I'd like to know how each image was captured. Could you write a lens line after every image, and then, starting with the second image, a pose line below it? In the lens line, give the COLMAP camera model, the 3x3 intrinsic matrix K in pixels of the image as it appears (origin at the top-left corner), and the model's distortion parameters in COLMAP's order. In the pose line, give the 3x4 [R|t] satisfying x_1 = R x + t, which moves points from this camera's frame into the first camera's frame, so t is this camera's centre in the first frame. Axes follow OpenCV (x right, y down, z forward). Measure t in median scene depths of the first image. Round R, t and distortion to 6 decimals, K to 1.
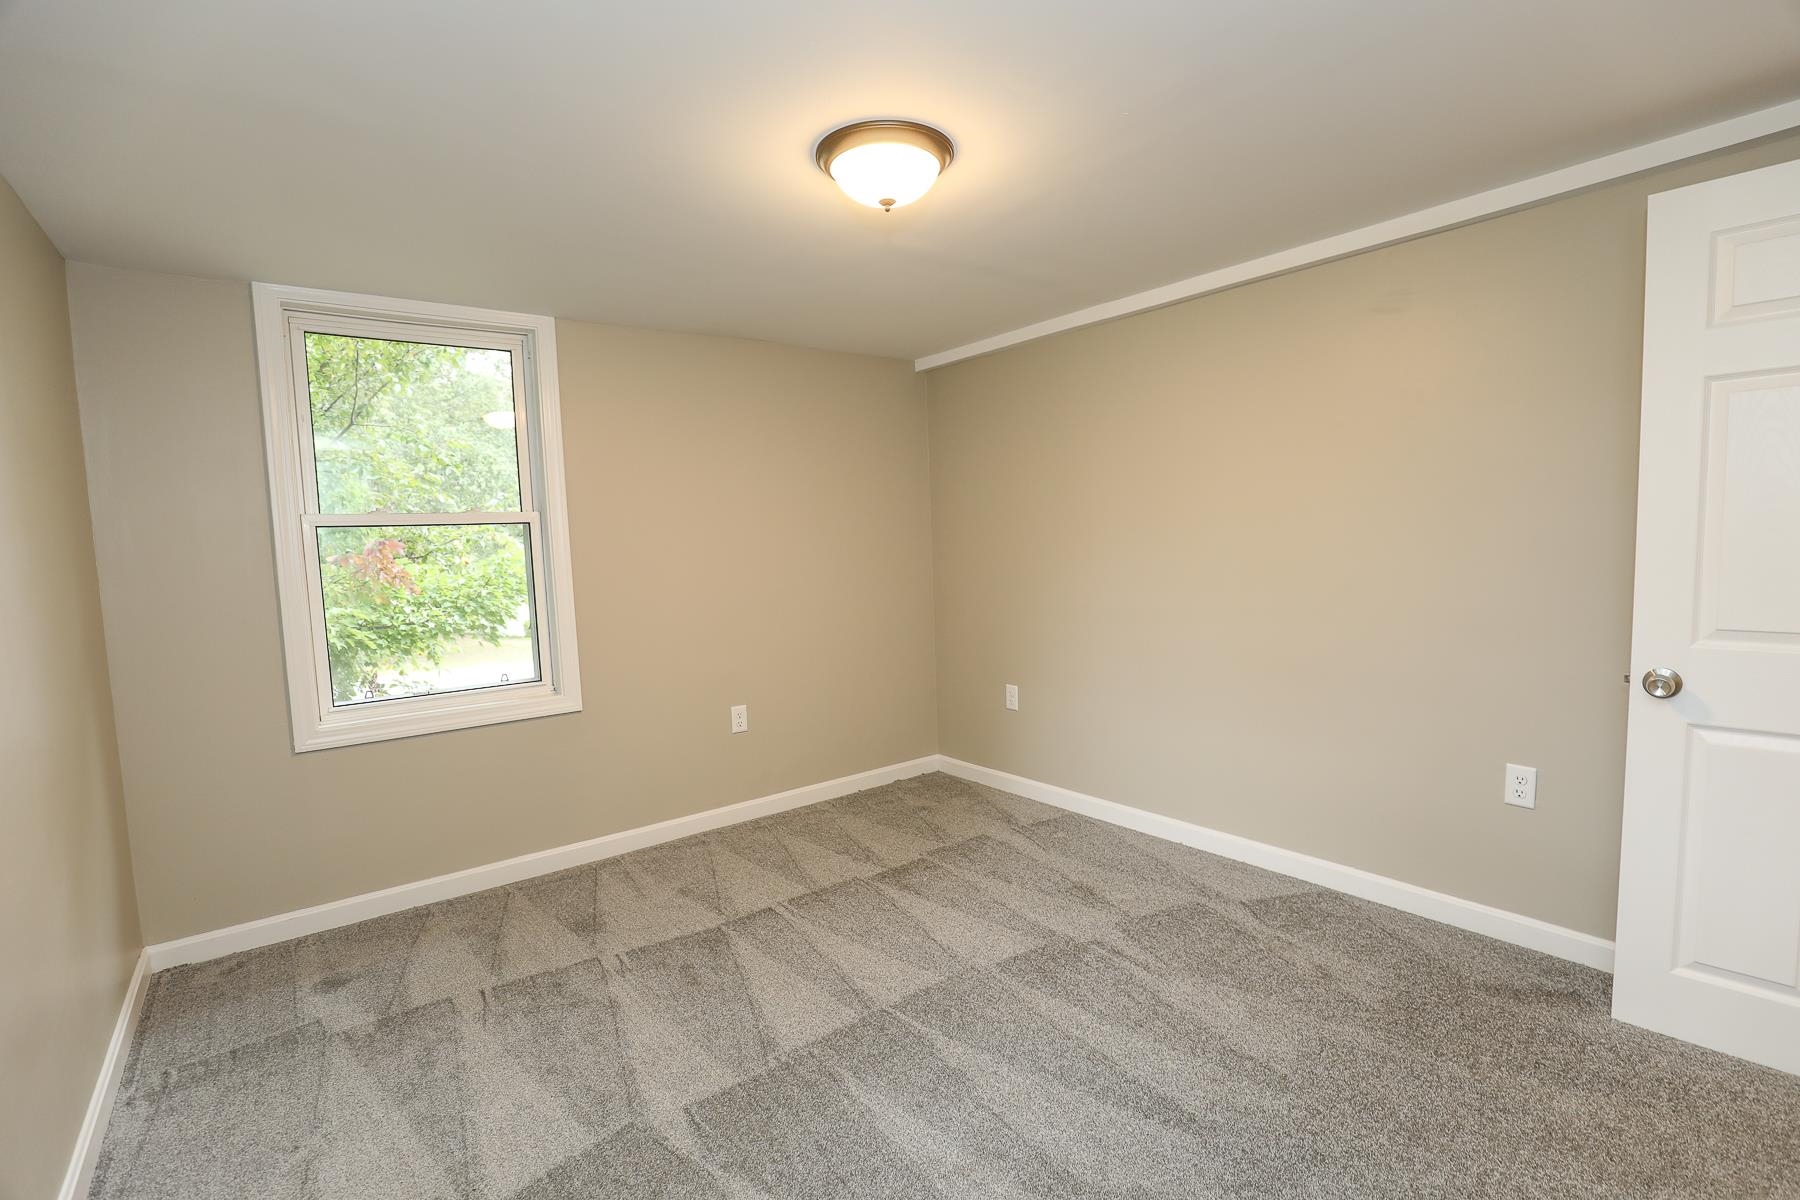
lens RADIAL K [[840.2, 0, 892.2], [0, 840.2, 619.1], [0, 0, 1]] dist [-0.035631, 0.006166]
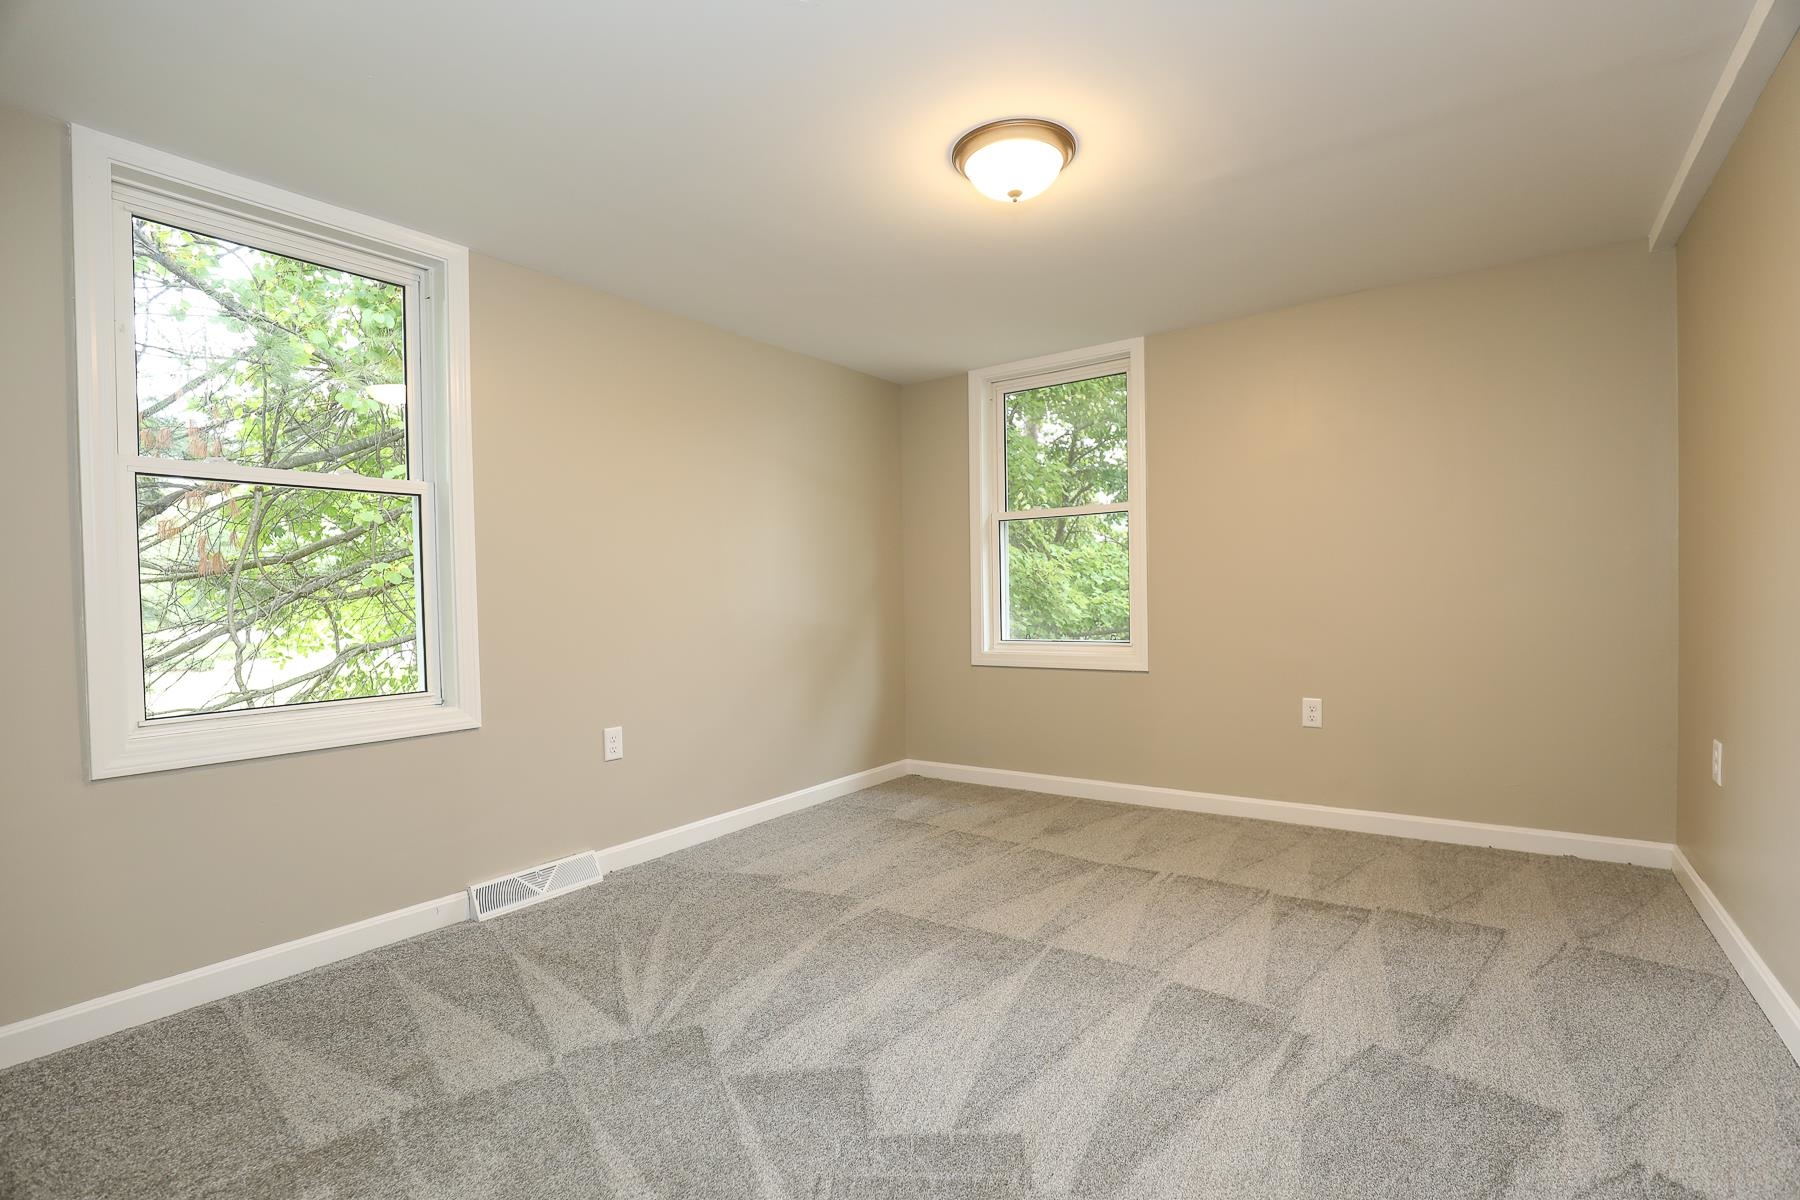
lens RADIAL K [[840.2, 0, 899.6], [0, 840.2, 603.9], [0, 0, 1]] dist [-0.035631, 0.006166]
pose [[0.271411, 0.038372, -0.961698, 0.723573], [-0.084858, 0.996268, 0.015803, 0.031559], [0.958715, 0.077318, 0.273654, 0.394521]]
